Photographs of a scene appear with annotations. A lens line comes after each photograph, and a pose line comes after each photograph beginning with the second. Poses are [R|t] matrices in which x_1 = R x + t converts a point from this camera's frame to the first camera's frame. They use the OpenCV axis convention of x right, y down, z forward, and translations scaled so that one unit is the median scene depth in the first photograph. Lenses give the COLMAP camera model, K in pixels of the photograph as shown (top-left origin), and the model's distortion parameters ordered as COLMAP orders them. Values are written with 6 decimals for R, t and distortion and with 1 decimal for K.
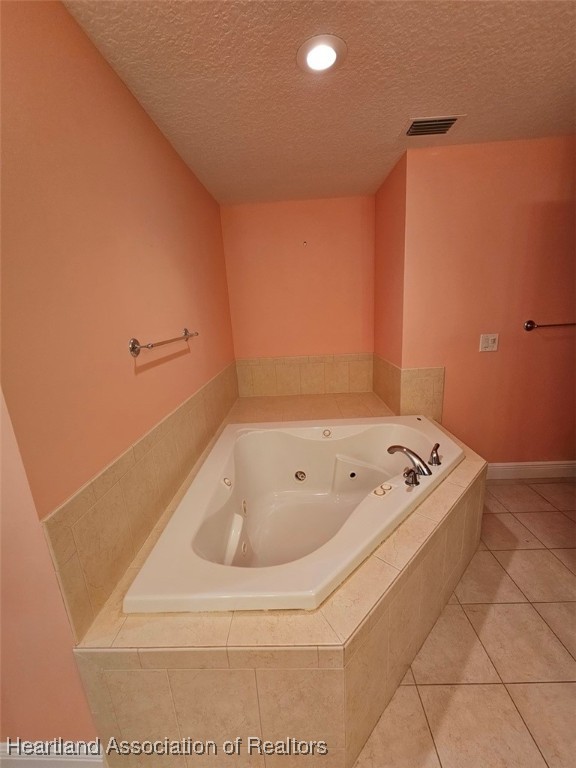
lens RADIAL K [[313.2, 0, 289.3], [0, 313.2, 383.1], [0, 0, 1]] dist [-0.002091, -0.000128]
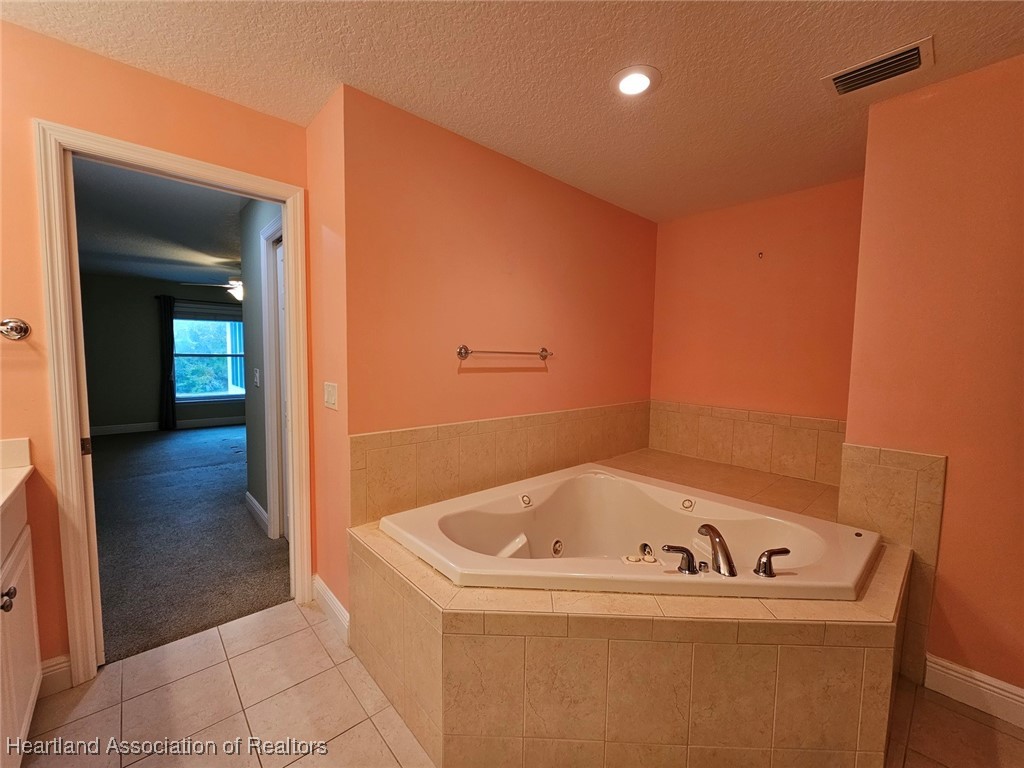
lens RADIAL K [[417.5, 0, 513.4], [0, 417.5, 385.7], [0, 0, 1]] dist [-0.002091, -0.000128]
pose [[0.694124, 0.124158, -0.709067, 0.496880], [-0.225810, 0.972851, -0.050704, 0.033167], [0.683521, 0.195309, 0.703316, -0.011037]]
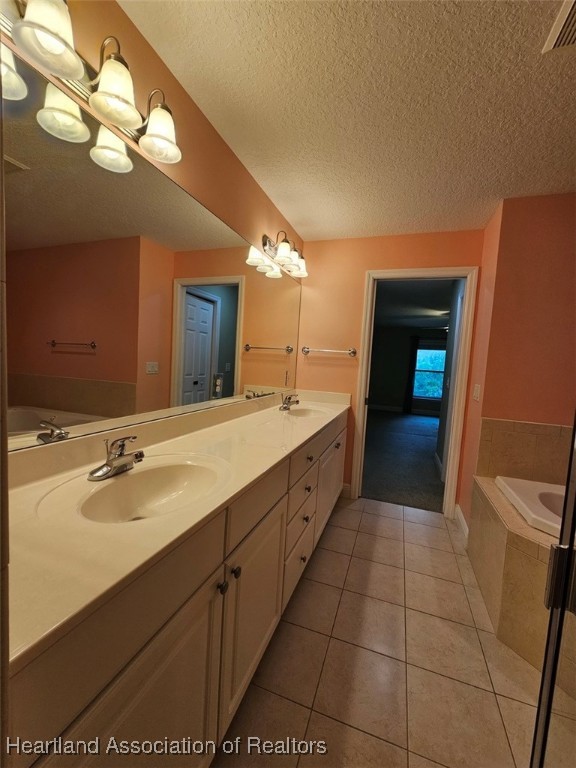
lens RADIAL K [[313.2, 0, 290.1], [0, 313.2, 383.9], [0, 0, 1]] dist [-0.002091, -0.000128]
pose [[-0.307507, 0.109814, -0.945188, 0.794707], [-0.264332, 0.944364, 0.195716, 0.028100], [0.914094, 0.310028, -0.261372, 0.039006]]
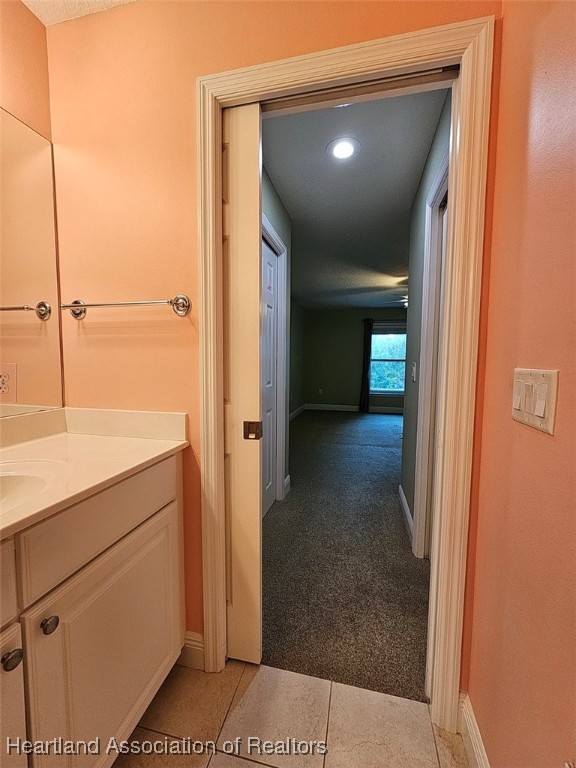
lens RADIAL K [[313.2, 0, 291.3], [0, 313.2, 383.6], [0, 0, 1]] dist [-0.002091, -0.000128]
pose [[-0.193091, 0.128551, -0.972723, -0.056540], [-0.230306, 0.957745, 0.172288, 0.083752], [0.953769, 0.257291, -0.155326, 0.172697]]
